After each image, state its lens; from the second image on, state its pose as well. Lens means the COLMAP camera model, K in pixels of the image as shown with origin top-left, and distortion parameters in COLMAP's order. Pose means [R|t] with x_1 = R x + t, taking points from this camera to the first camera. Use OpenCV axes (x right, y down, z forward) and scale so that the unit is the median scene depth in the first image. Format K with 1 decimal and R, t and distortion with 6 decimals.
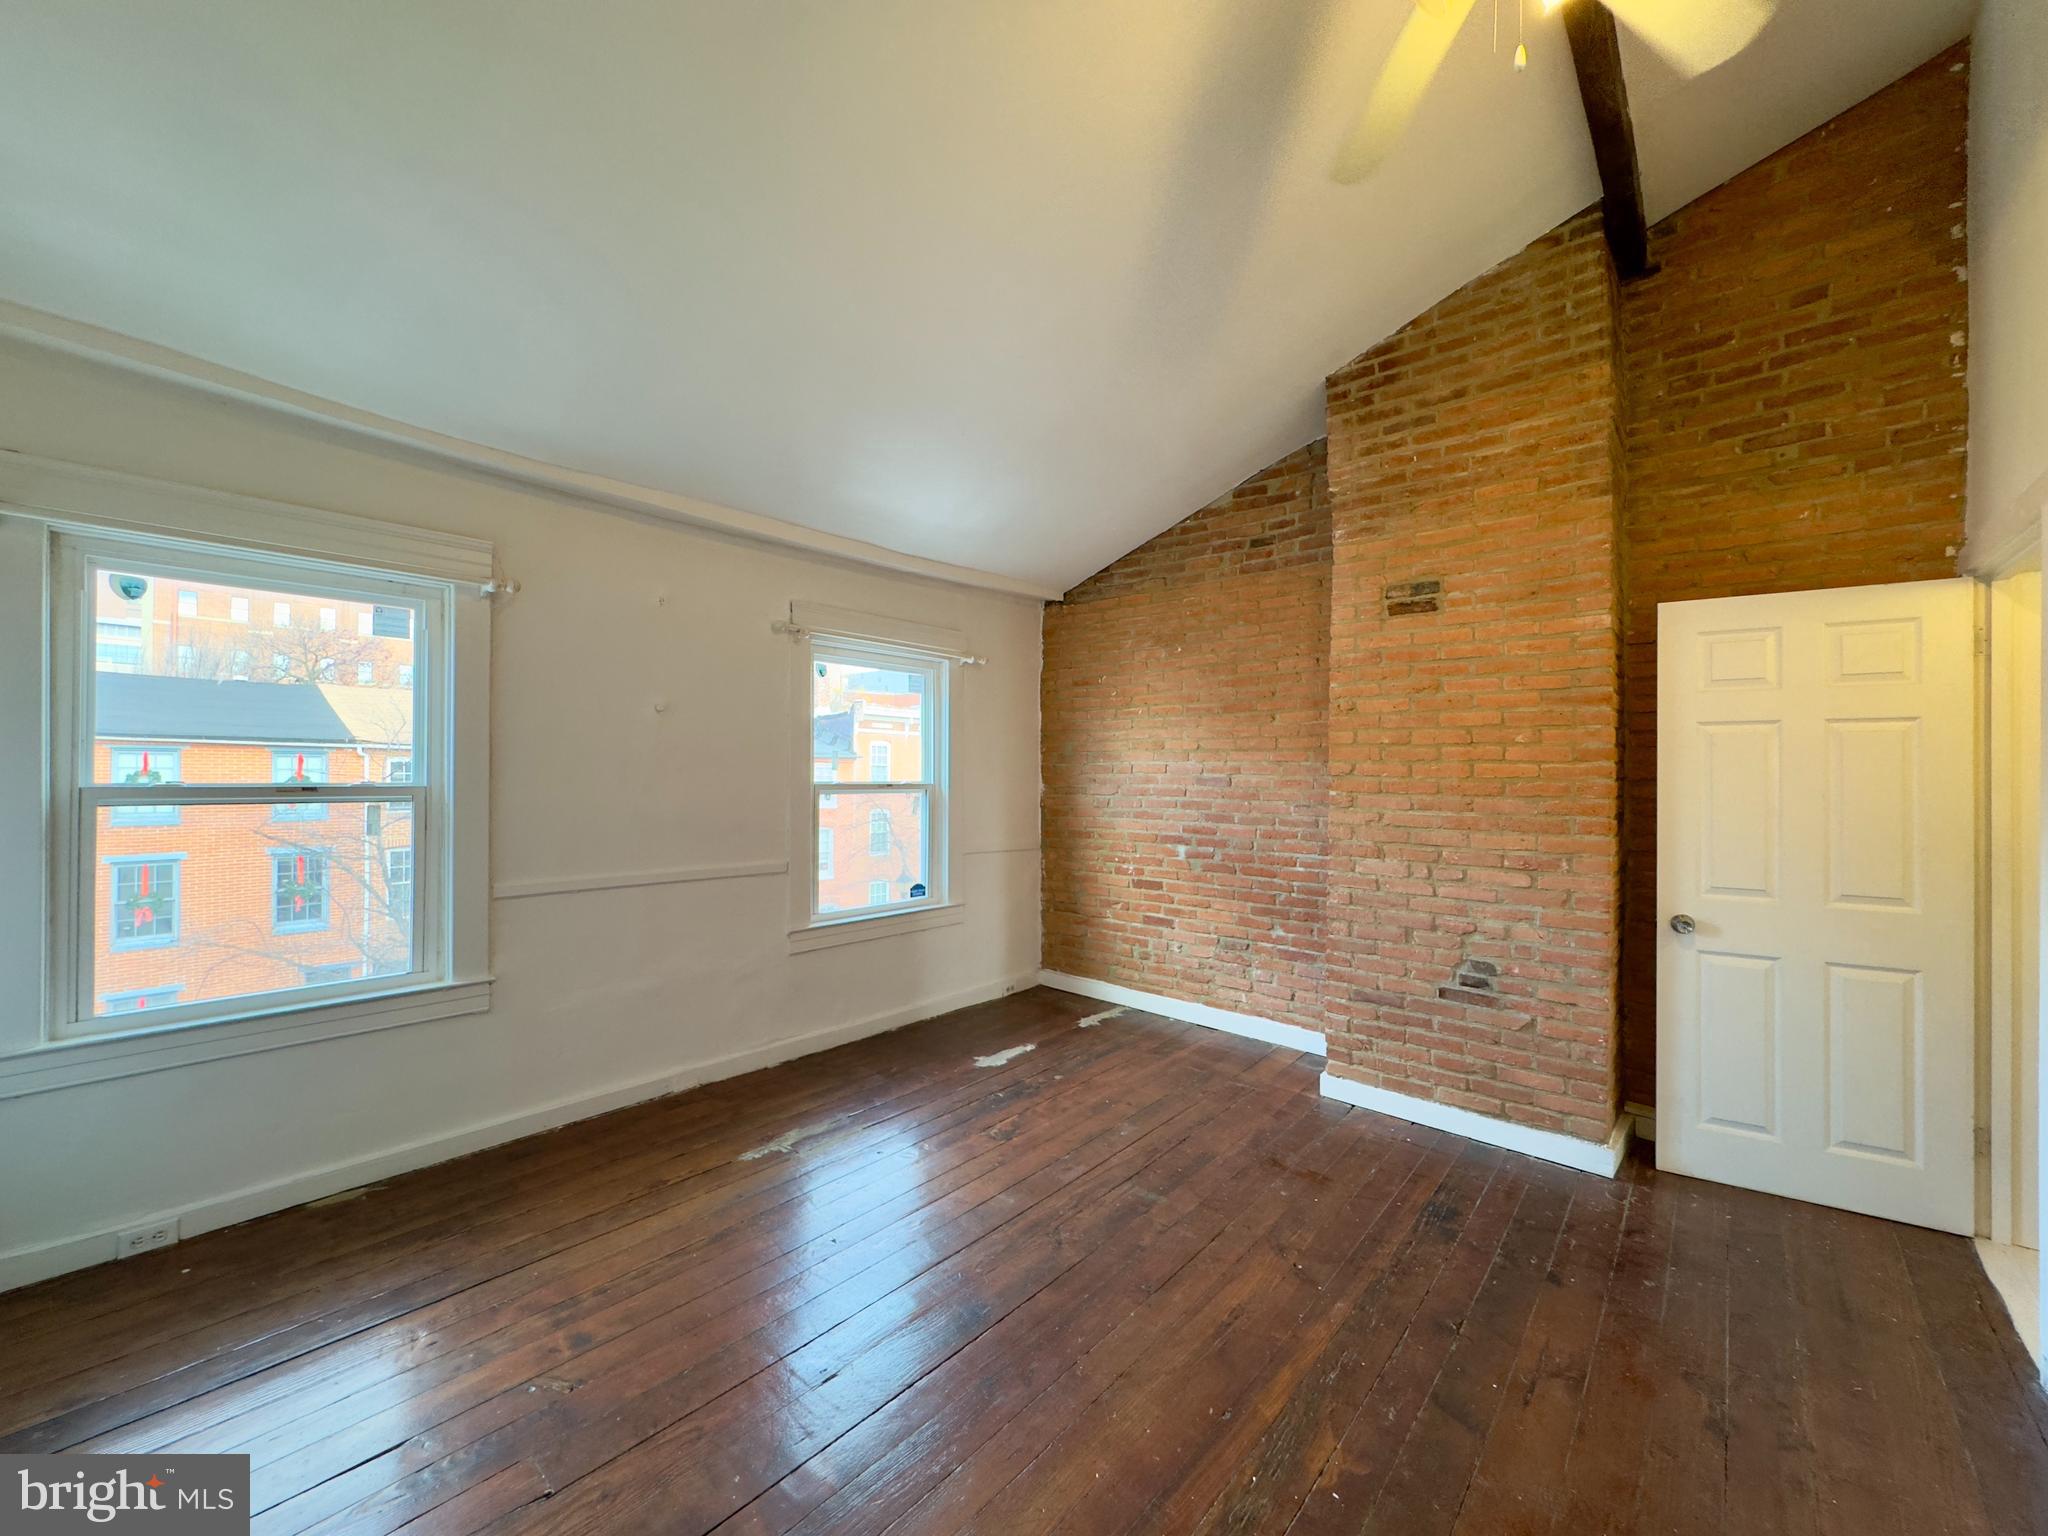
lens RADIAL K [[814.2, 0, 1025.6], [0, 814.2, 770.1], [0, 0, 1]] dist [-0.003643, 0.001122]
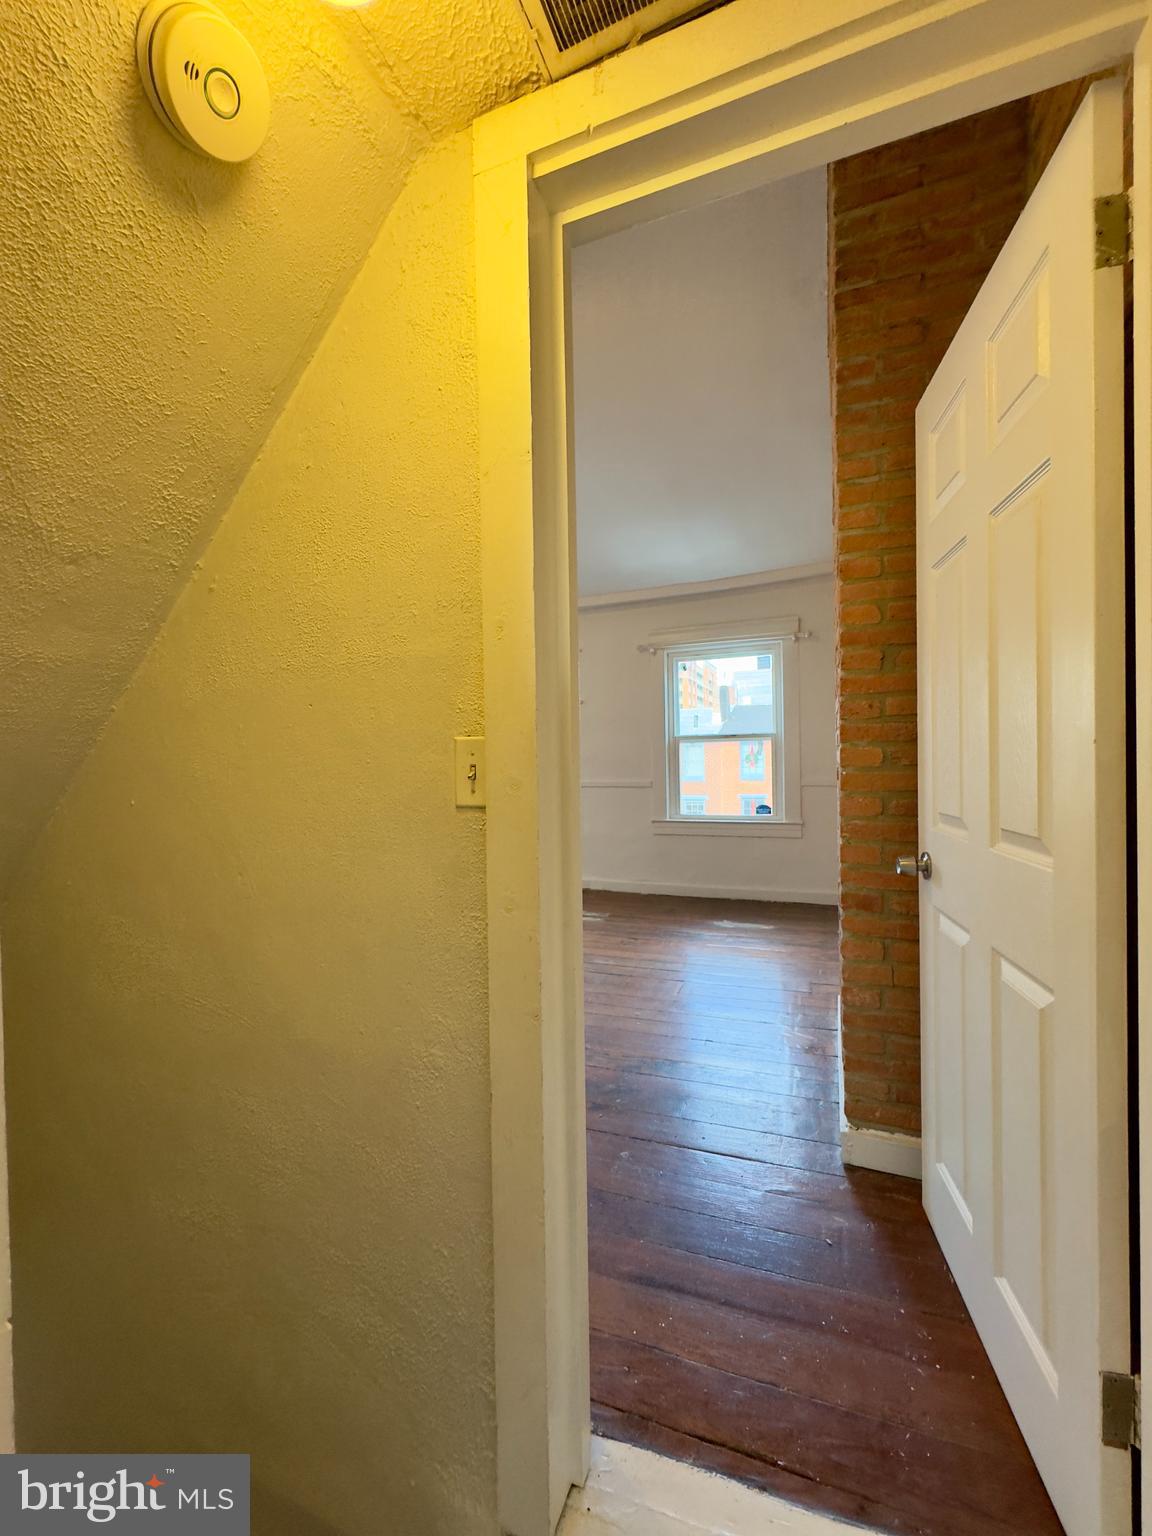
lens RADIAL K [[610.6, 0, 569.4], [0, 610.6, 767.5], [0, 0, 1]] dist [-0.003643, 0.001122]
pose [[0.310545, -0.005254, -0.950544, 0.937951], [0.028445, 0.999588, 0.003768, 0.076218], [0.950133, -0.028208, 0.310566, 0.438365]]
